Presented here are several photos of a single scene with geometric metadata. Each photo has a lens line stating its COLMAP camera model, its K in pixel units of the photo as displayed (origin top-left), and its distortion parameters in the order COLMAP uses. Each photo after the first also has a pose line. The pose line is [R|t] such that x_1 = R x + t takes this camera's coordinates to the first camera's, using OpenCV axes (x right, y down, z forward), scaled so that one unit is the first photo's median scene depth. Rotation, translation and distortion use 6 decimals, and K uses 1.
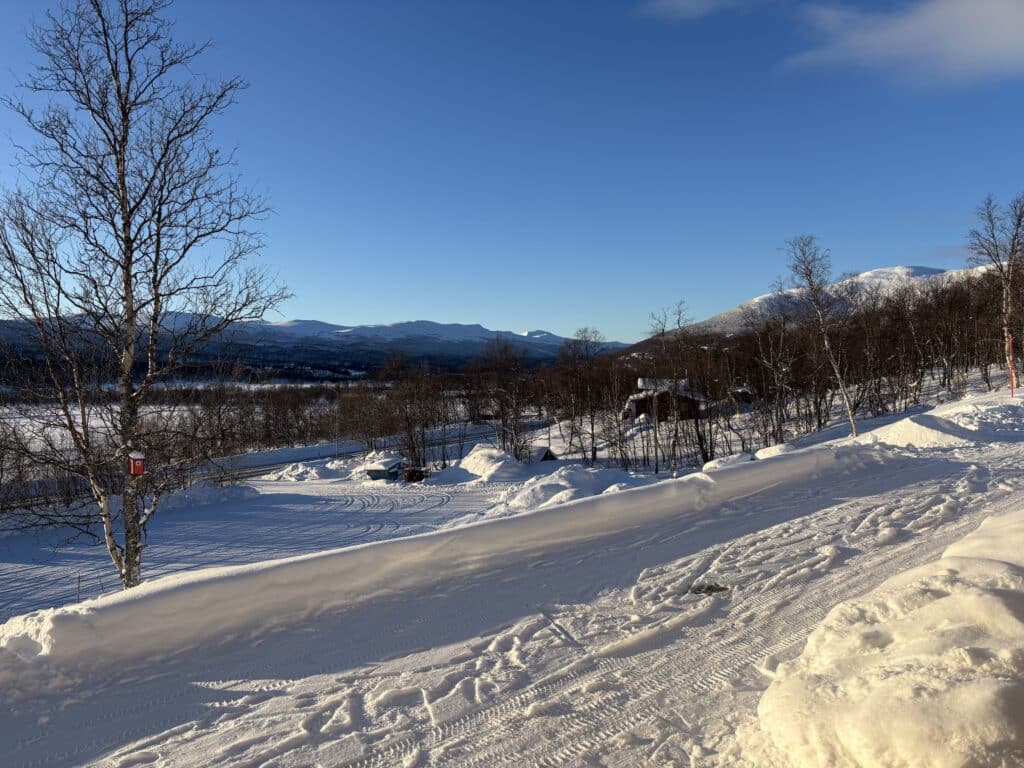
lens RADIAL K [[770.6, 0, 514.2], [0, 770.6, 391.2], [0, 0, 1]] dist [0.058507, -0.072724]
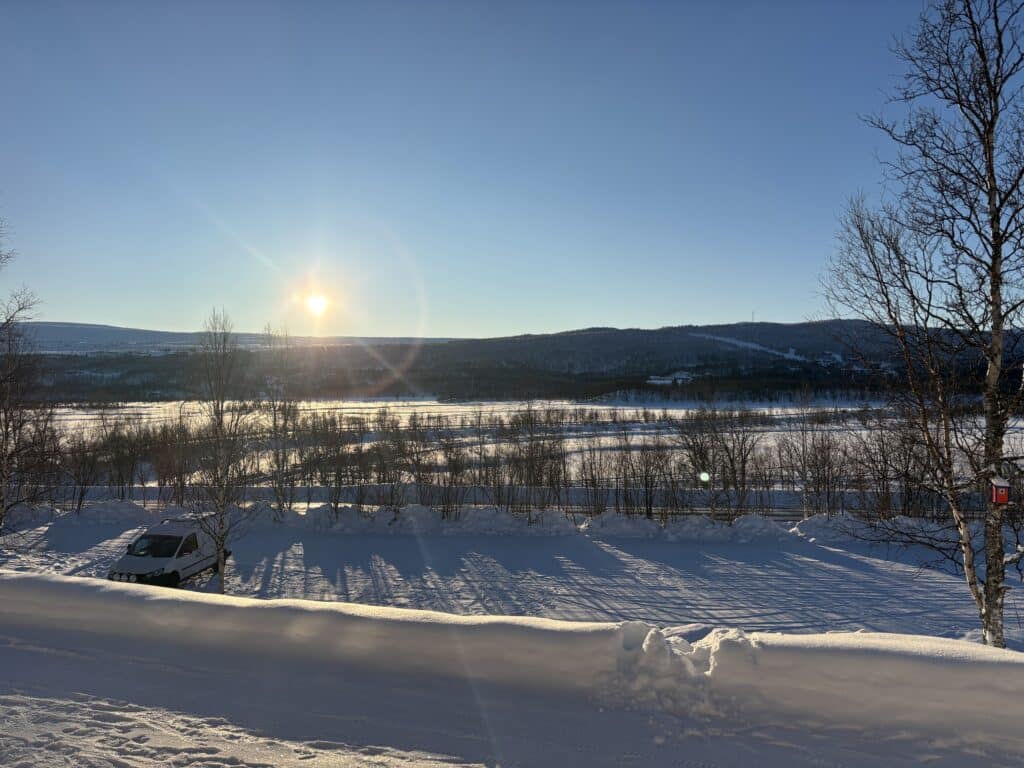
lens RADIAL K [[766.9, 0, 501.1], [0, 766.9, 396.3], [0, 0, 1]] dist [0.056266, -0.067151]
pose [[0.420664, 0.014954, -0.907093, 0.065696], [-0.022263, 0.999733, 0.006157, -0.006431], [0.906943, 0.017605, 0.420885, 0.126061]]
